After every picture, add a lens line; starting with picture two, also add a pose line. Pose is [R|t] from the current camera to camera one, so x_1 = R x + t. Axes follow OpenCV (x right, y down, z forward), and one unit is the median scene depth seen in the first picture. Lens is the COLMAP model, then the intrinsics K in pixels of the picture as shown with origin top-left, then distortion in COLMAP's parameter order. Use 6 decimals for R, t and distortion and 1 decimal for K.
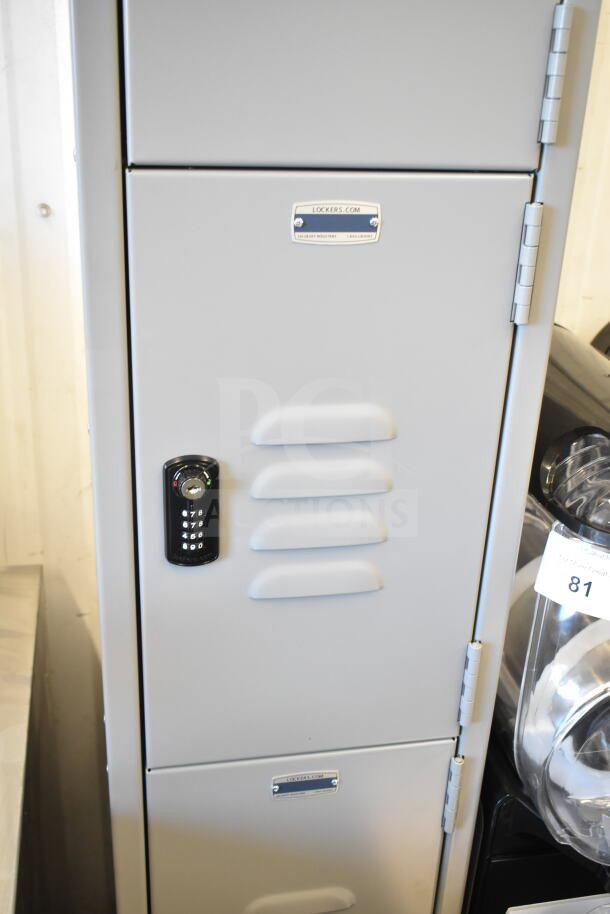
lens RADIAL K [[997.3, 0, 318.1], [0, 997.3, 437.8], [0, 0, 1]] dist [-0.027630, 0.000000]
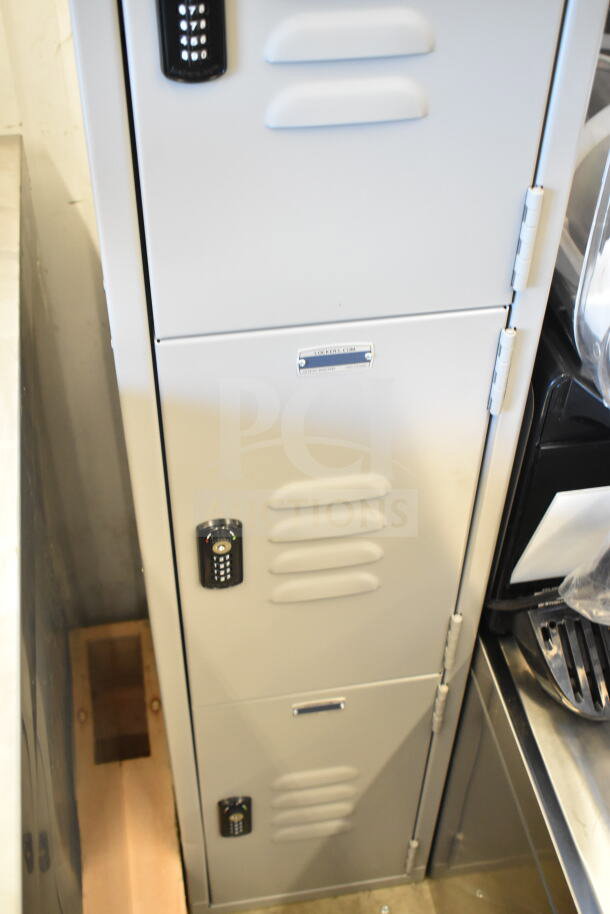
lens RADIAL K [[1098.2, 0, 308.1], [0, 1098.2, 438.9], [0, 0, 1]] dist [-0.012285, 0.000000]
pose [[0.999433, -0.007506, -0.032813, -0.005194], [0.017603, 0.947442, 0.319444, 0.099996], [0.028691, -0.319840, 0.947037, 0.047745]]
